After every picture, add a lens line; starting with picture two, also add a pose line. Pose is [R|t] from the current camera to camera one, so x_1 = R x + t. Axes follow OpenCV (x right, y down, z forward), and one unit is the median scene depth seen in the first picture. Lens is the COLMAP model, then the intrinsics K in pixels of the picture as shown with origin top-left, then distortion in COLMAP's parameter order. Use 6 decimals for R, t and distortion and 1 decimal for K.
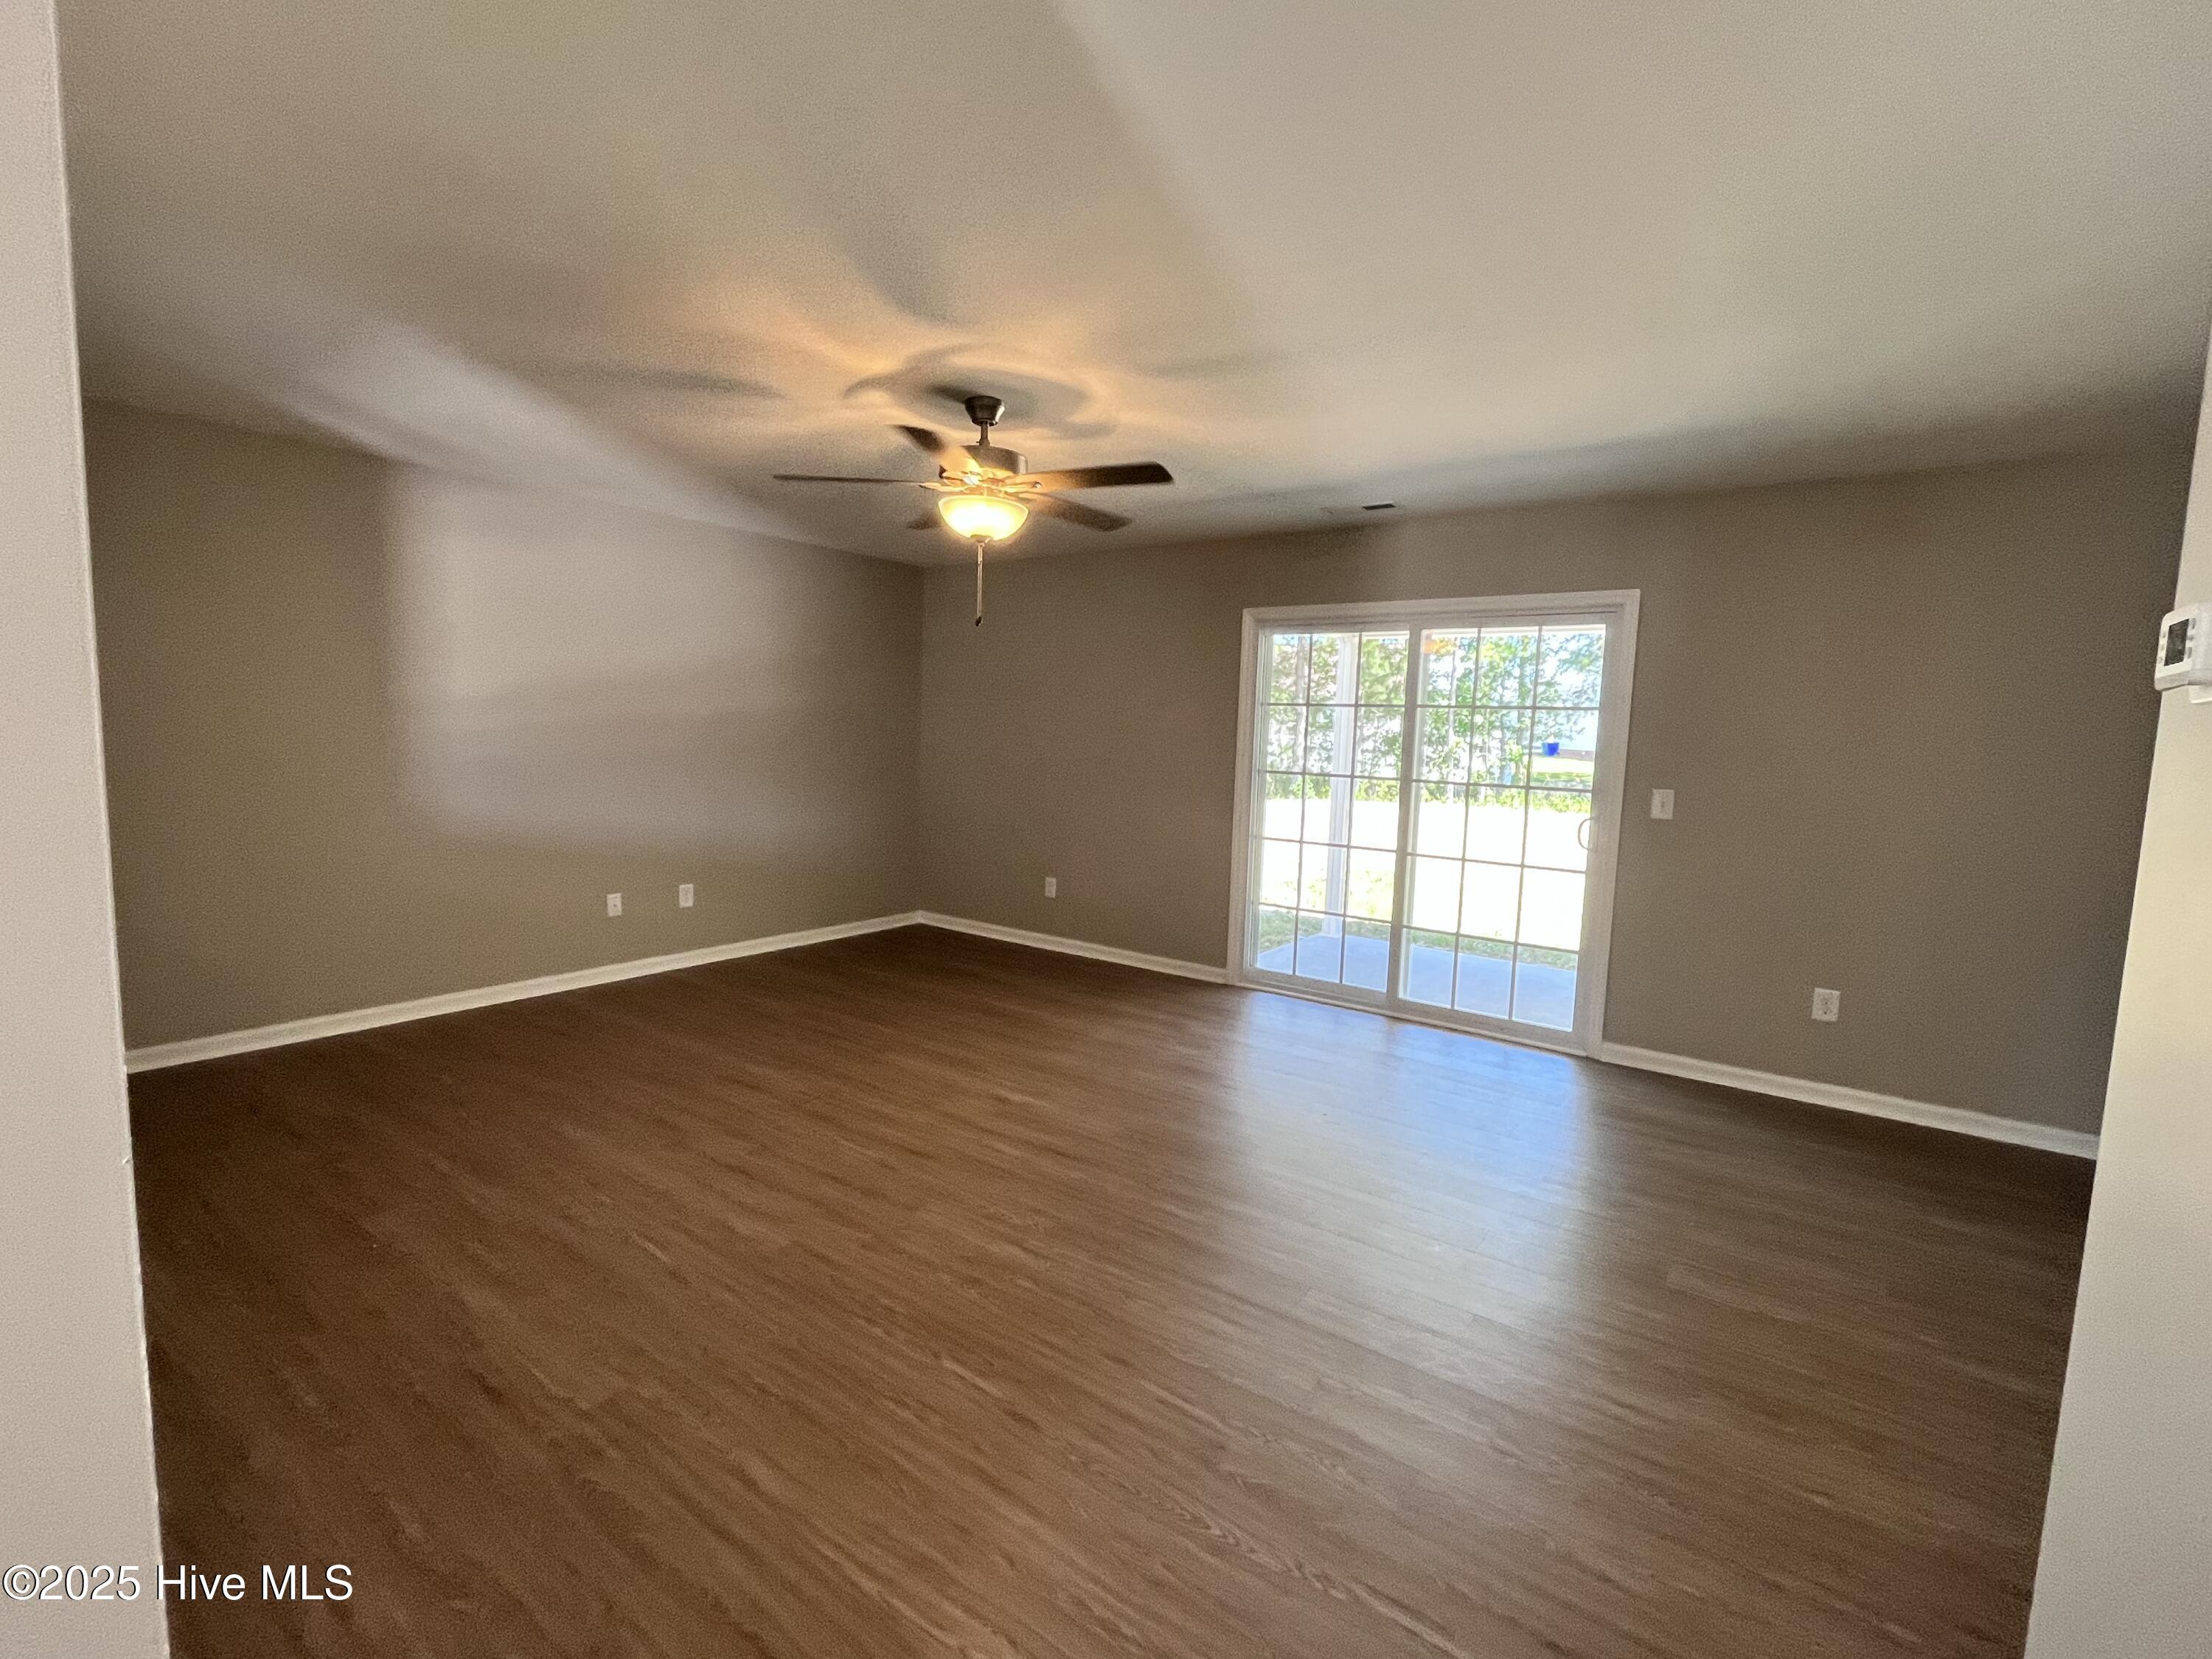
lens RADIAL K [[990.7, 0, 1112.4], [0, 990.7, 837.2], [0, 0, 1]] dist [0.002264, 0.001215]
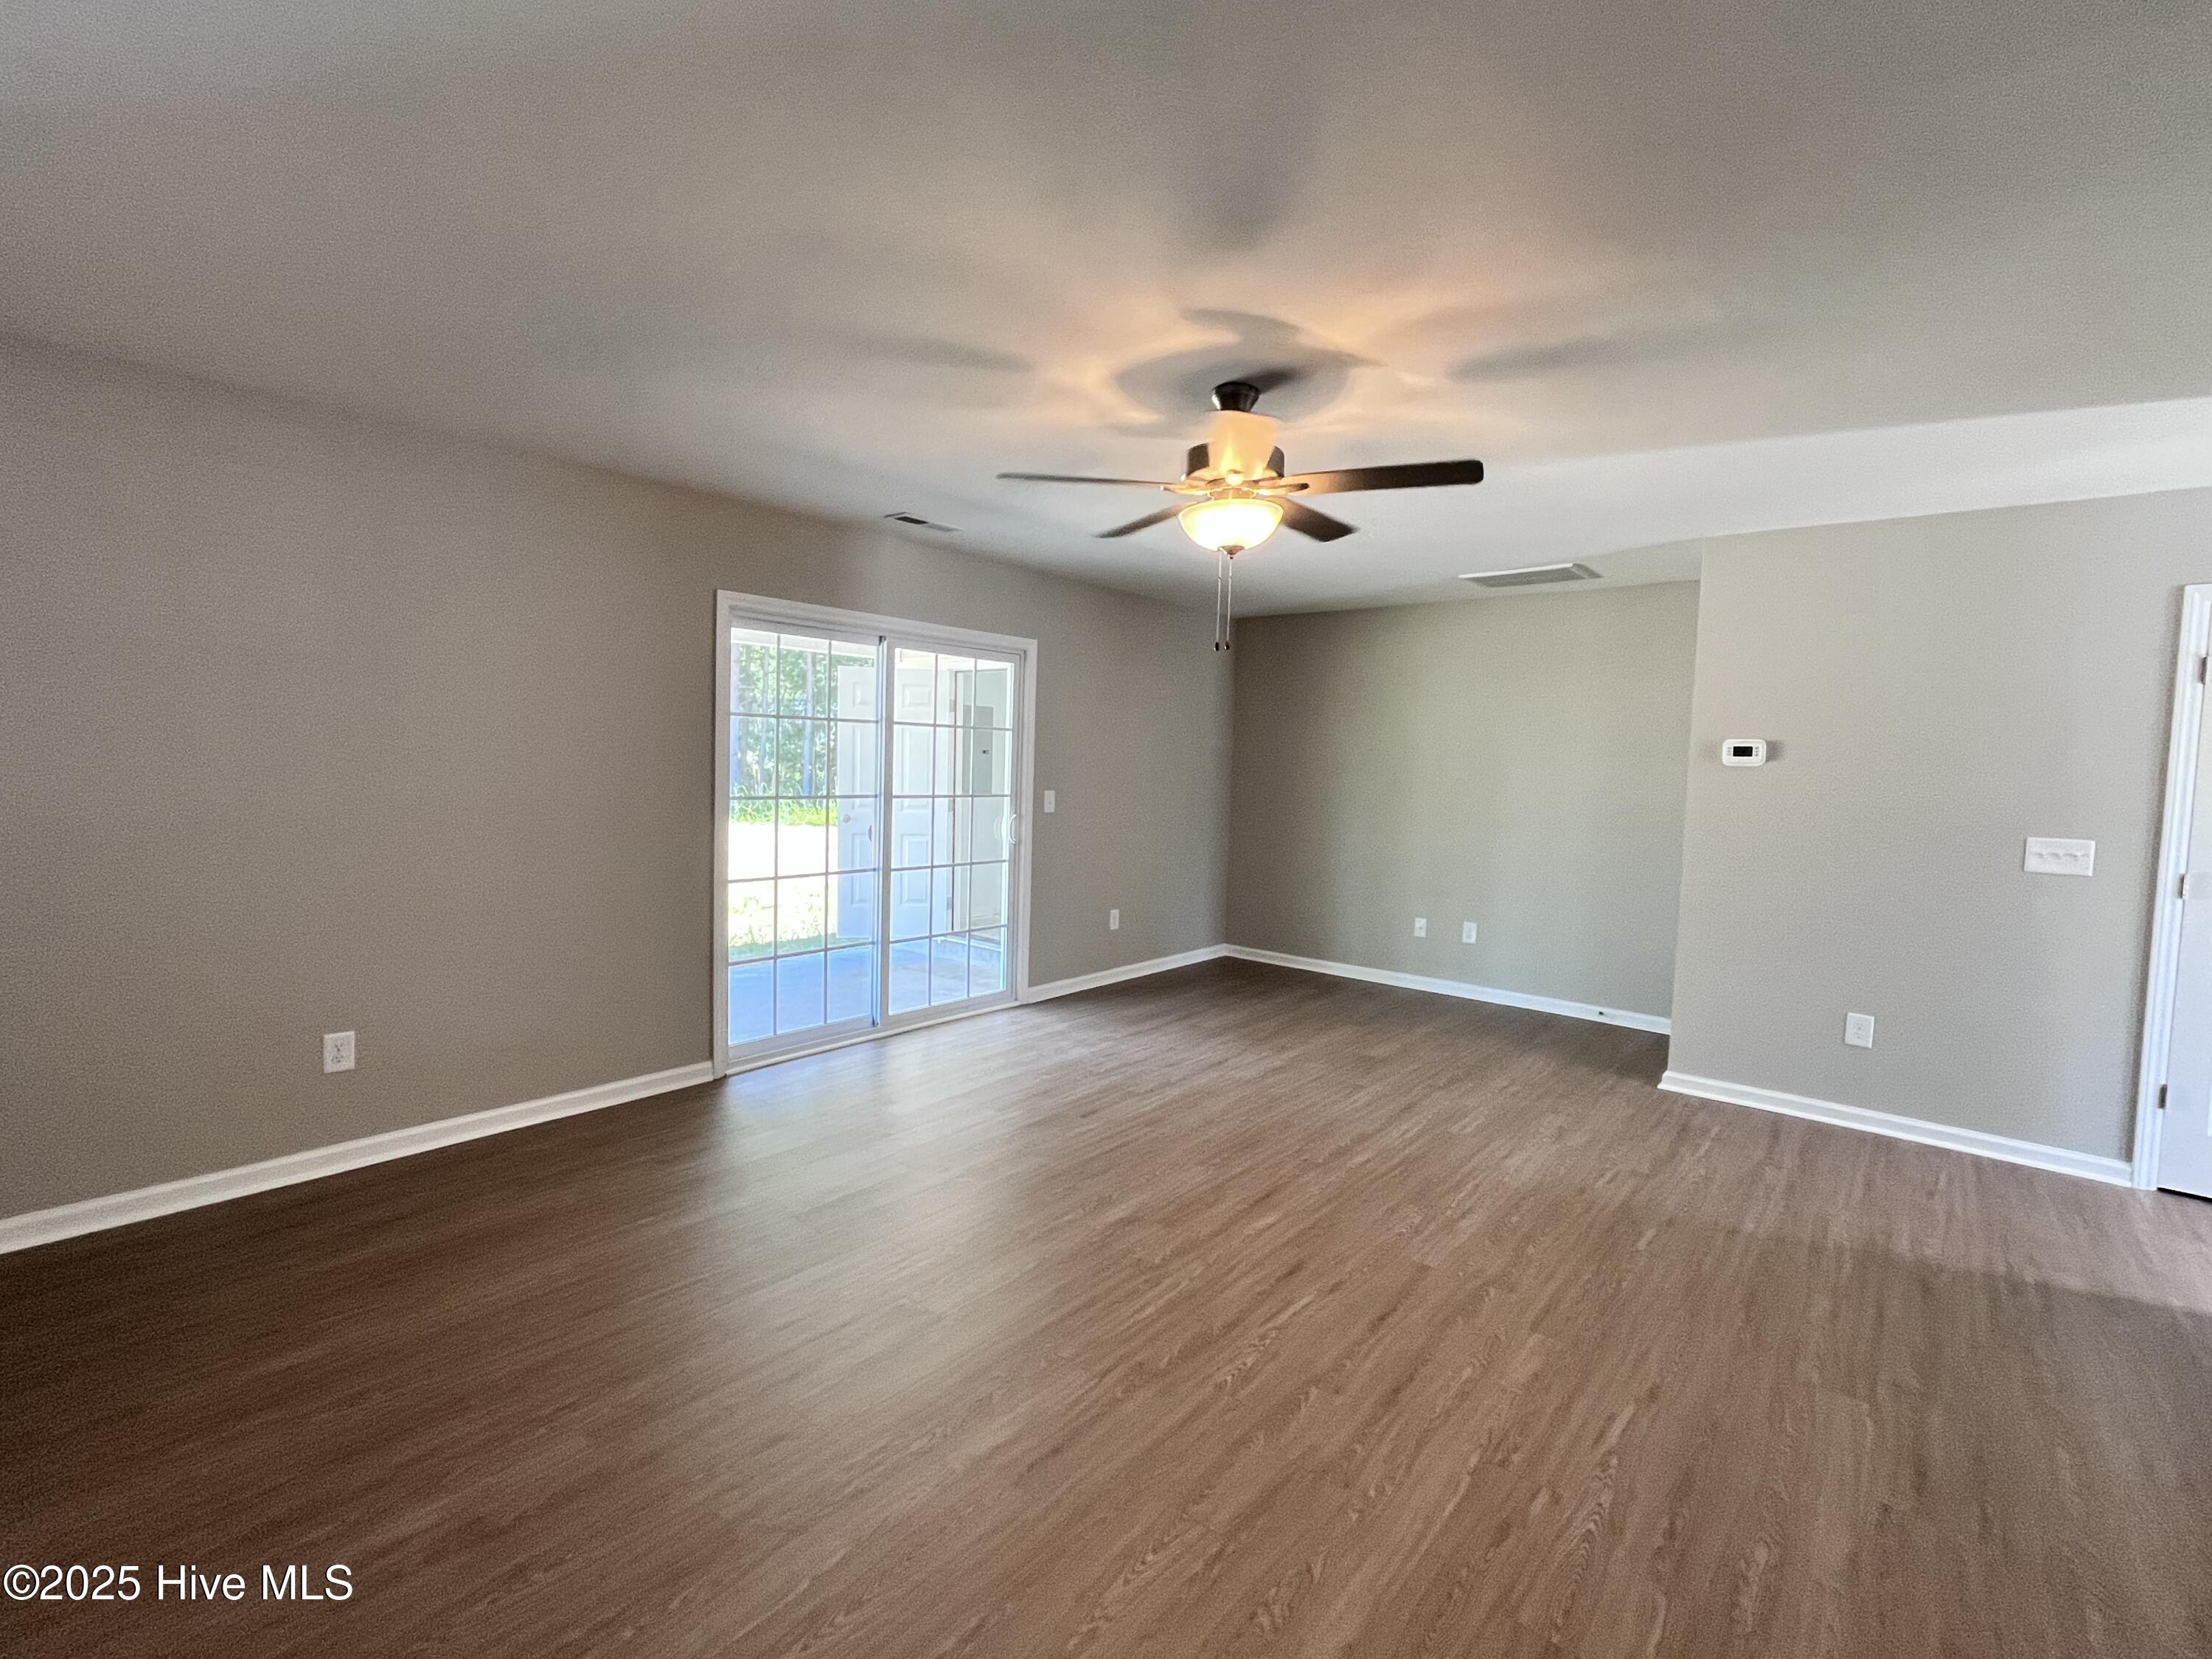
lens RADIAL K [[990.7, 0, 1105.5], [0, 990.7, 820.1], [0, 0, 1]] dist [0.002264, 0.001215]
pose [[0.068768, -0.091222, 0.993453, -0.921367], [0.082899, 0.992889, 0.085432, -0.136822], [-0.994182, 0.076481, 0.075841, 0.963797]]
